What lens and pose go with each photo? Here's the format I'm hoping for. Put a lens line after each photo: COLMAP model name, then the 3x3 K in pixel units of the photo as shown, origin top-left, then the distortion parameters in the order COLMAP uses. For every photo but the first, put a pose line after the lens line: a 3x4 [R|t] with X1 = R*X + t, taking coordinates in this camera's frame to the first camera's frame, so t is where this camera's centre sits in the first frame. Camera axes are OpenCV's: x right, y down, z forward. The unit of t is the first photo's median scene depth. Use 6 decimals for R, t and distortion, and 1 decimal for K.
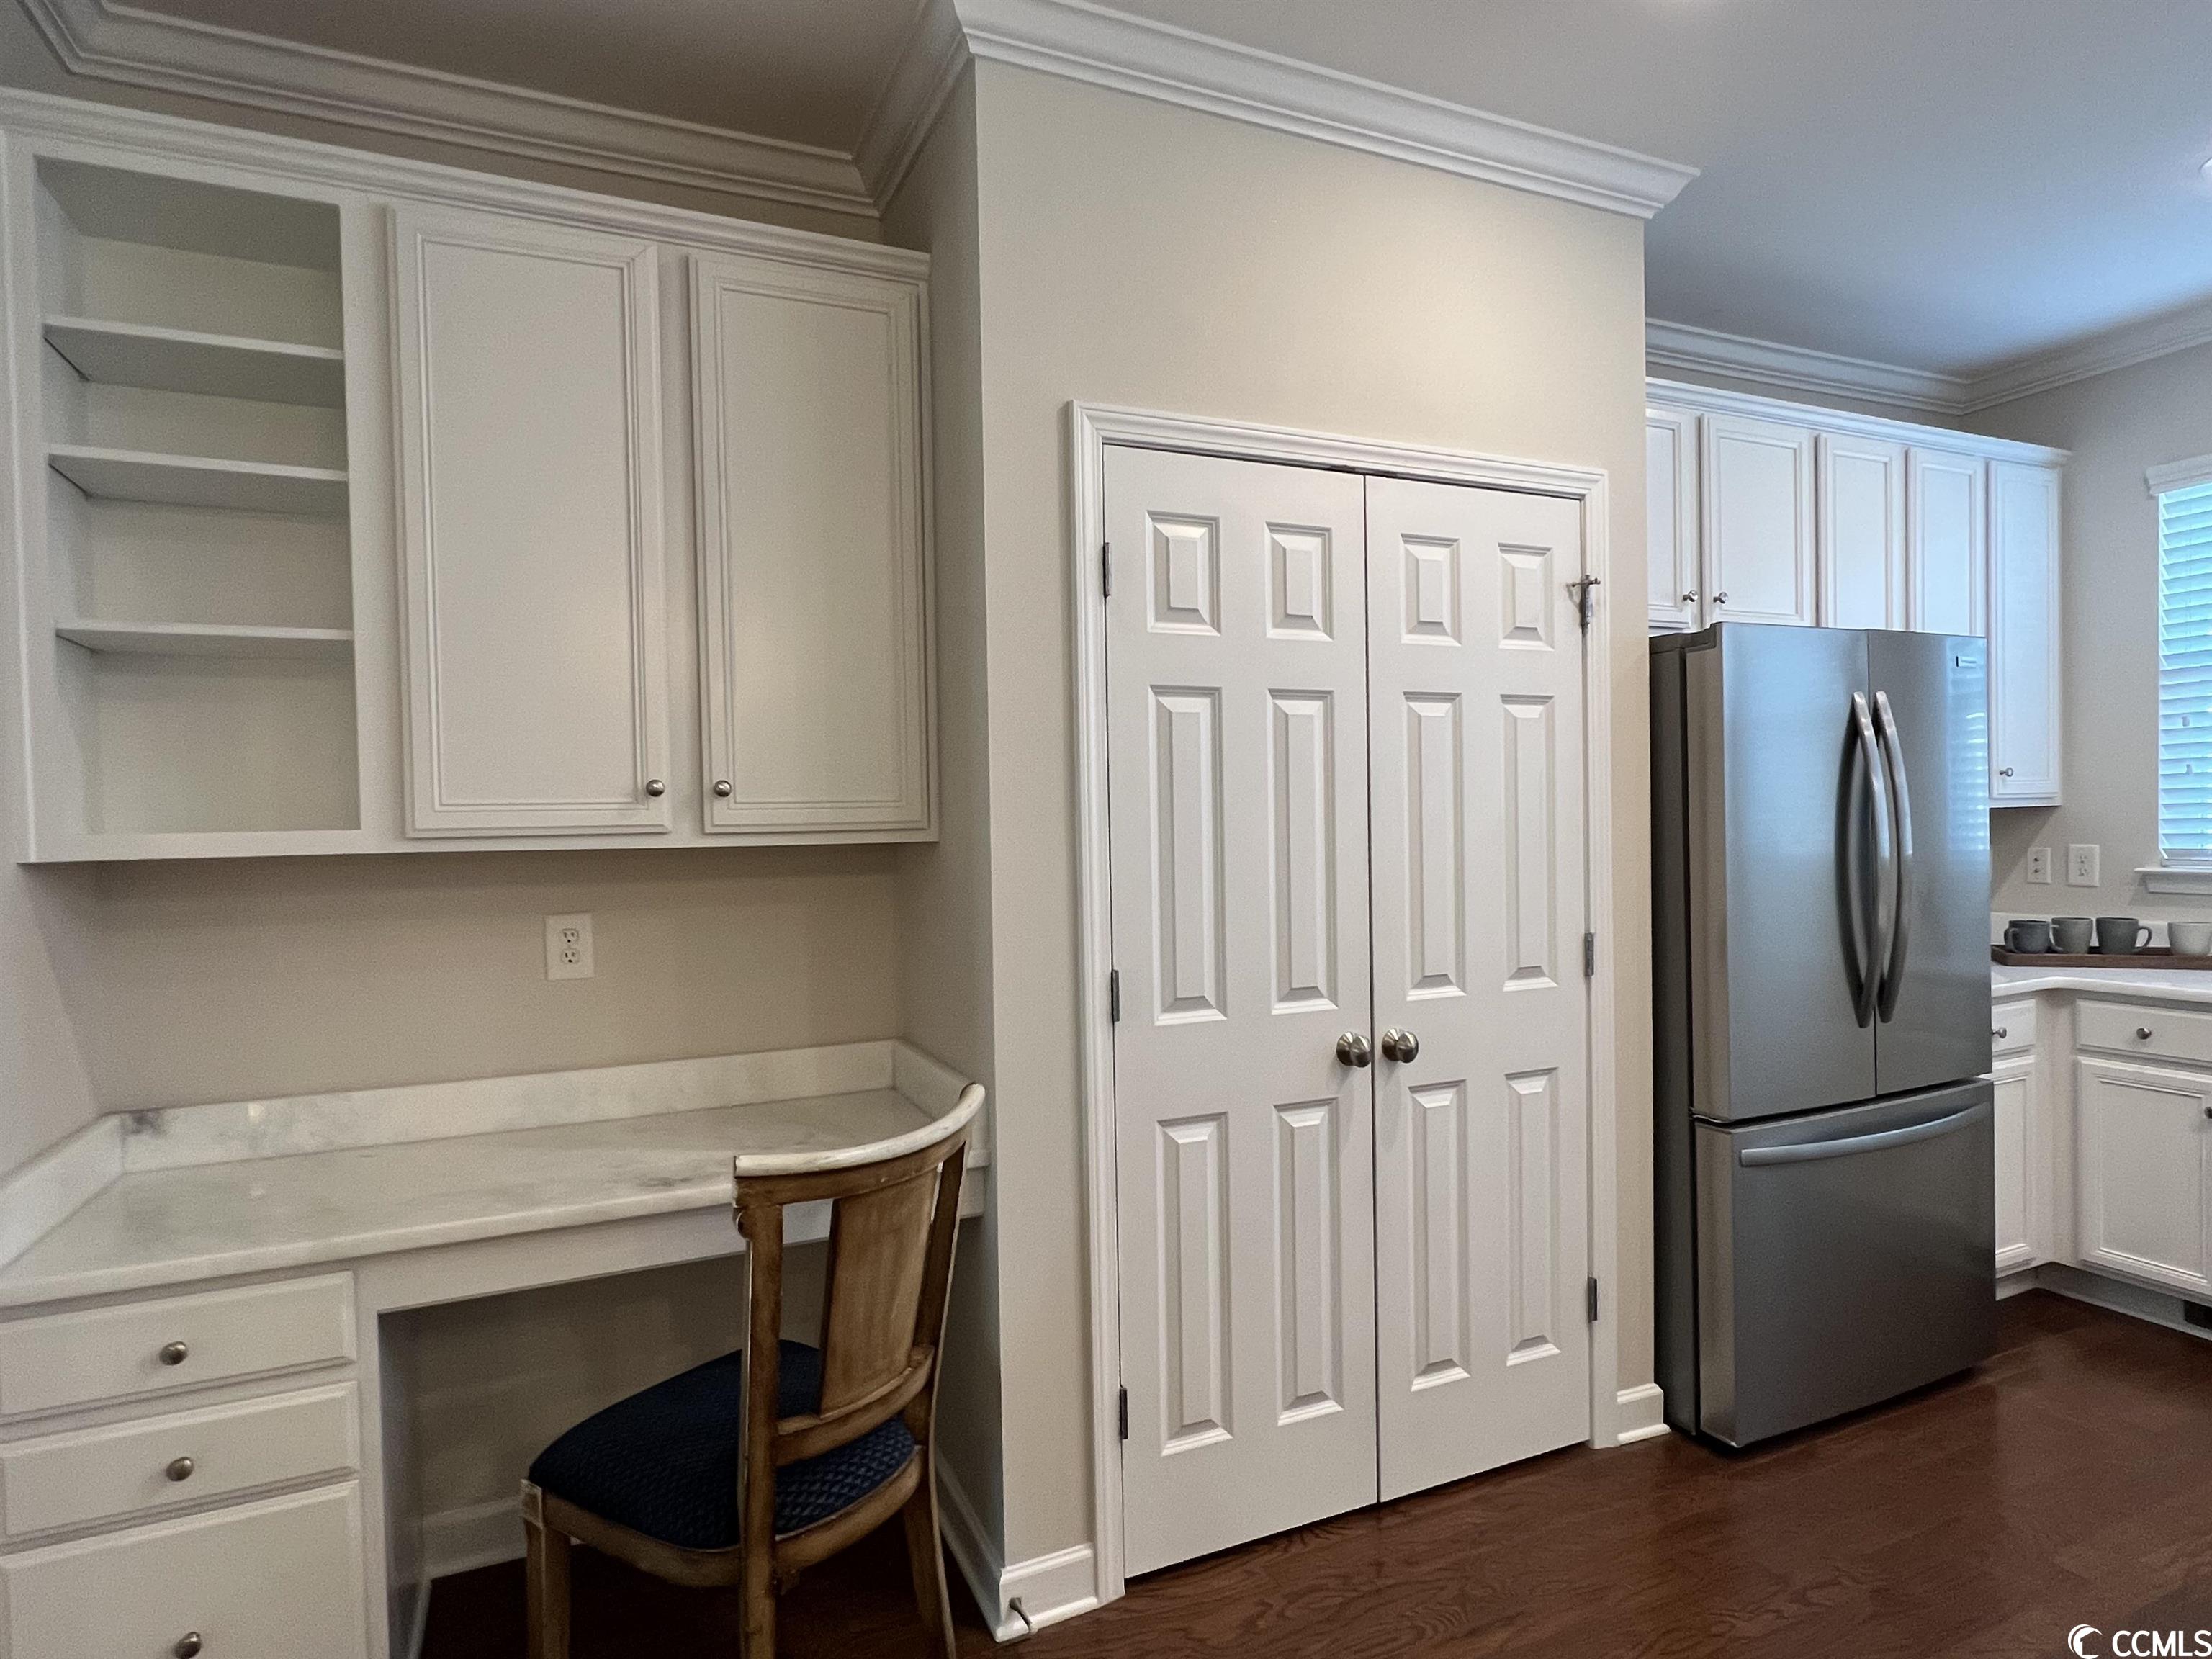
lens RADIAL K [[1224.6, 0, 1111.6], [0, 1224.6, 843.2], [0, 0, 1]] dist [-0.000657, 0.000564]
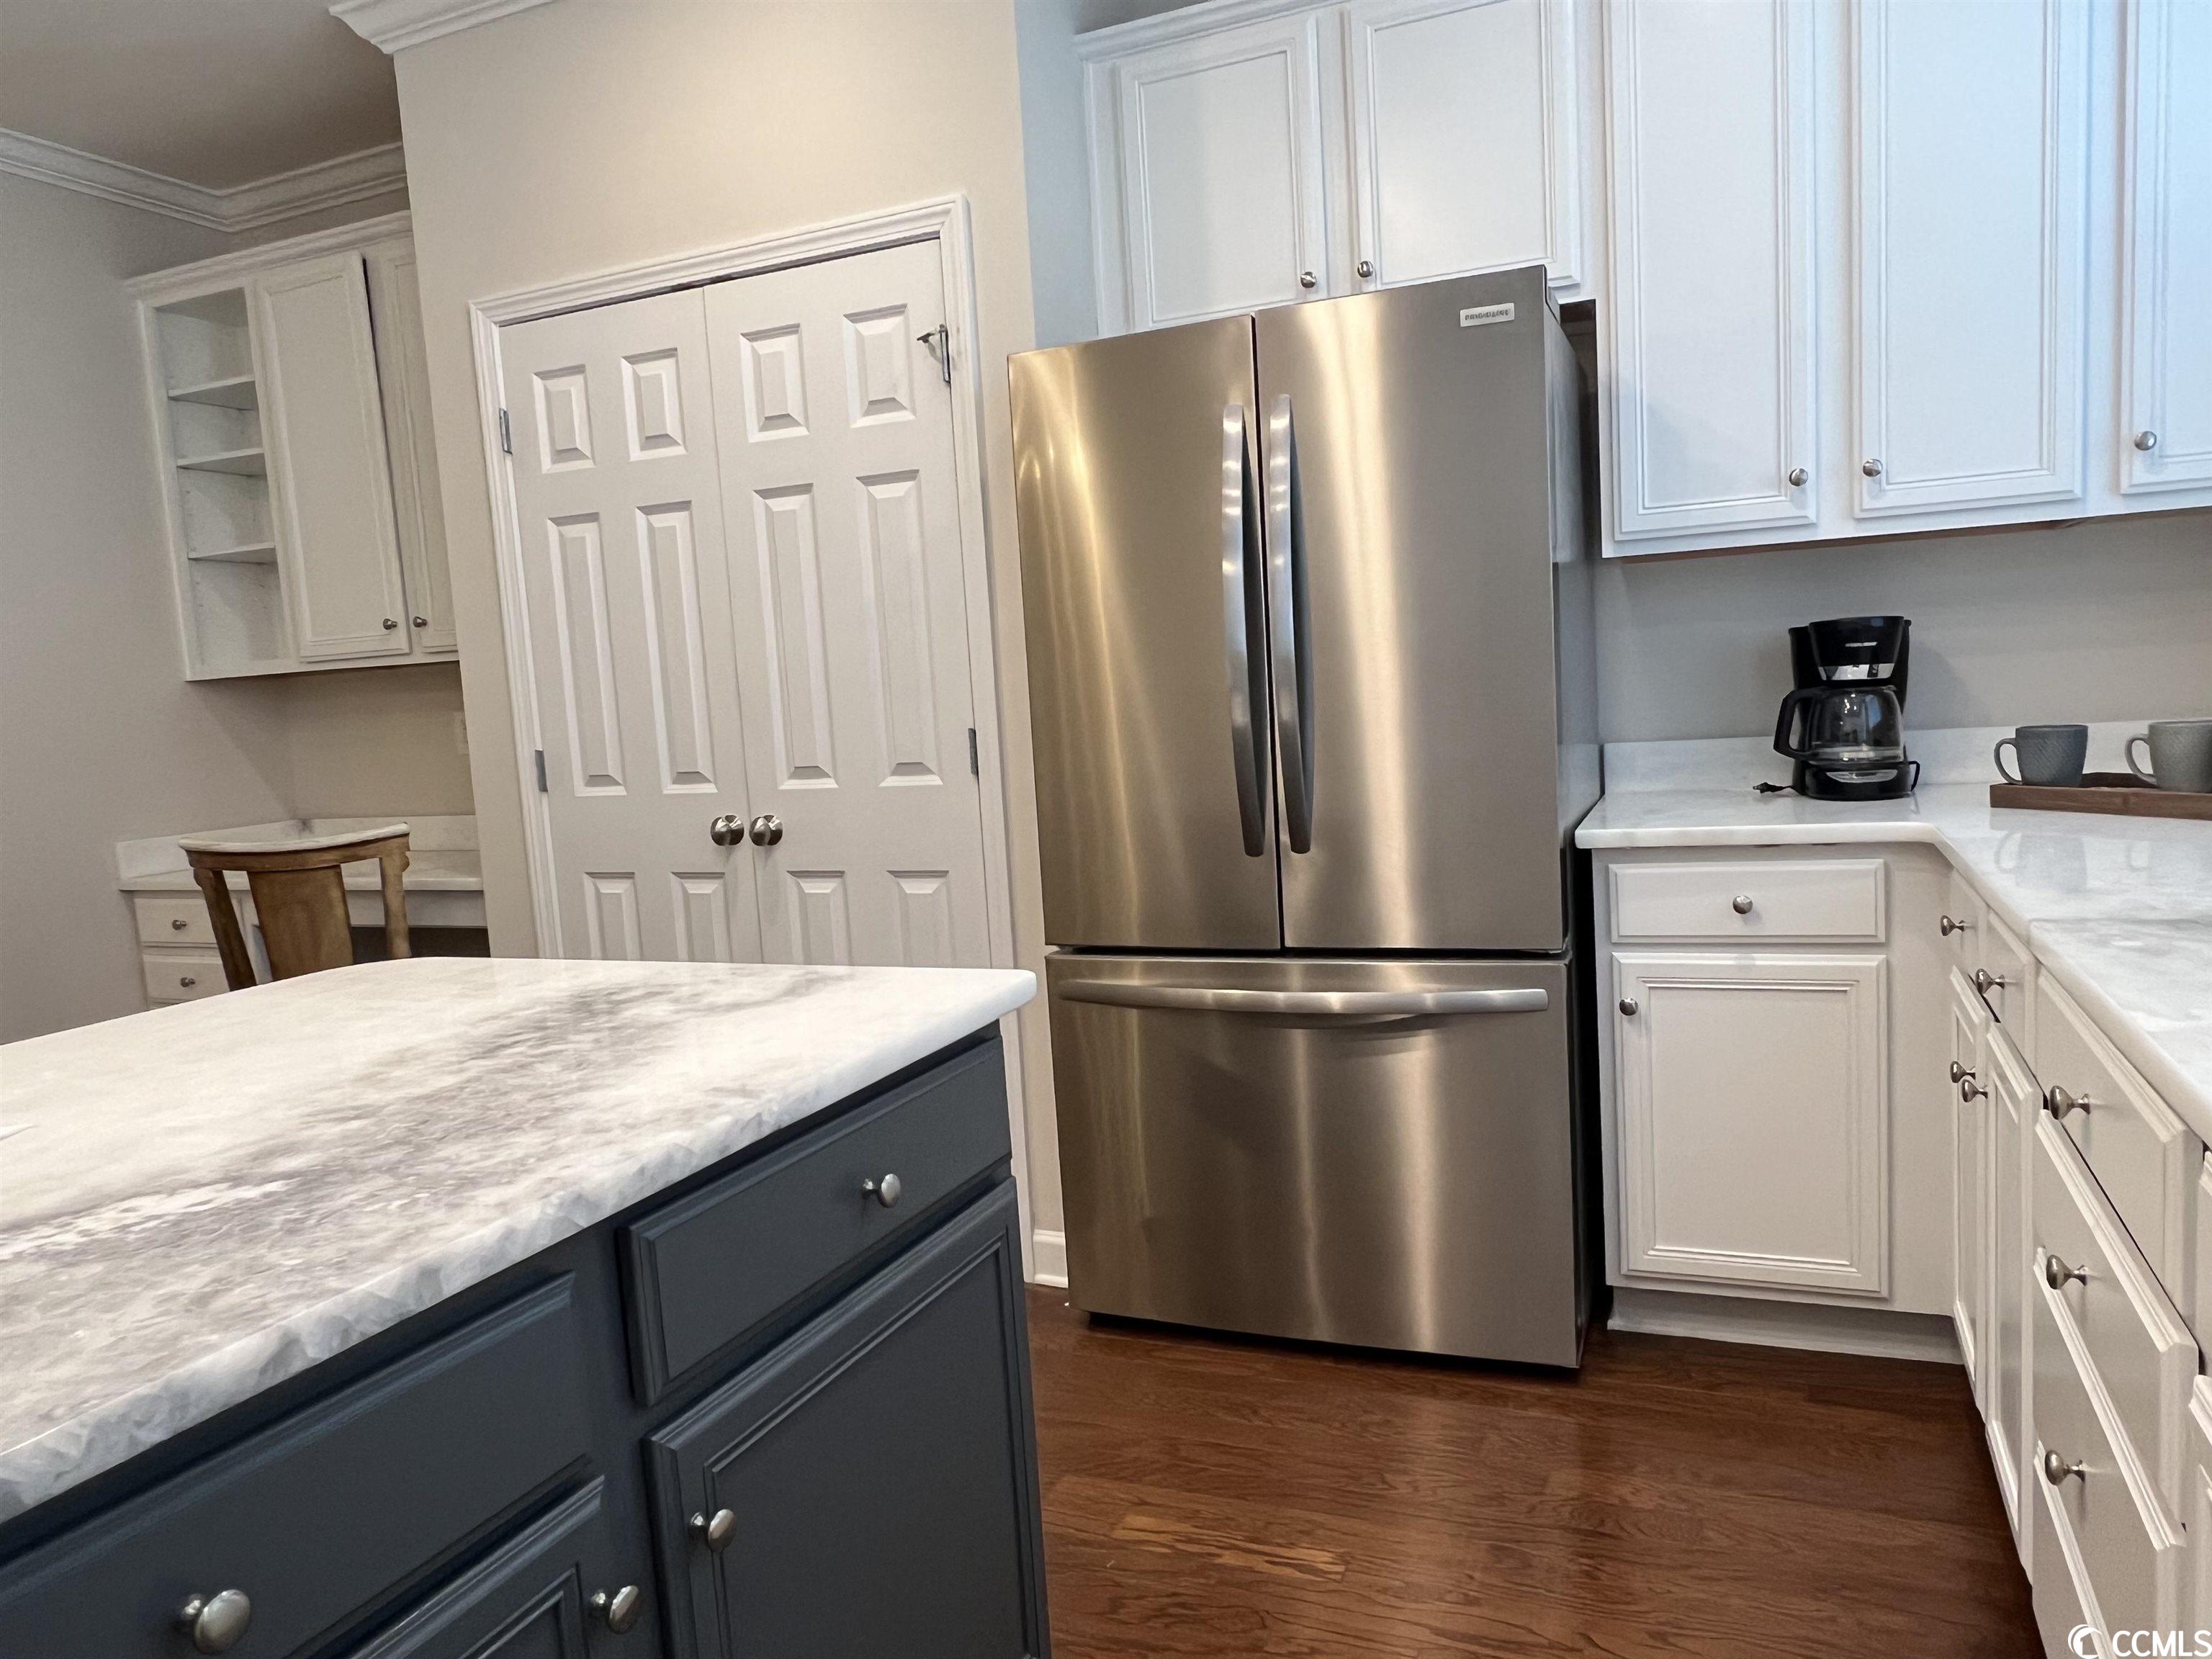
lens RADIAL K [[1482.7, 0, 1107.0], [0, 1482.7, 817.3], [0, 0, 1]] dist [0.002136, -0.000045]
pose [[0.667371, 0.052722, -0.742857, 1.352175], [0.037013, 0.993910, 0.103792, 0.030359], [0.743806, -0.096763, 0.661355, 0.361106]]
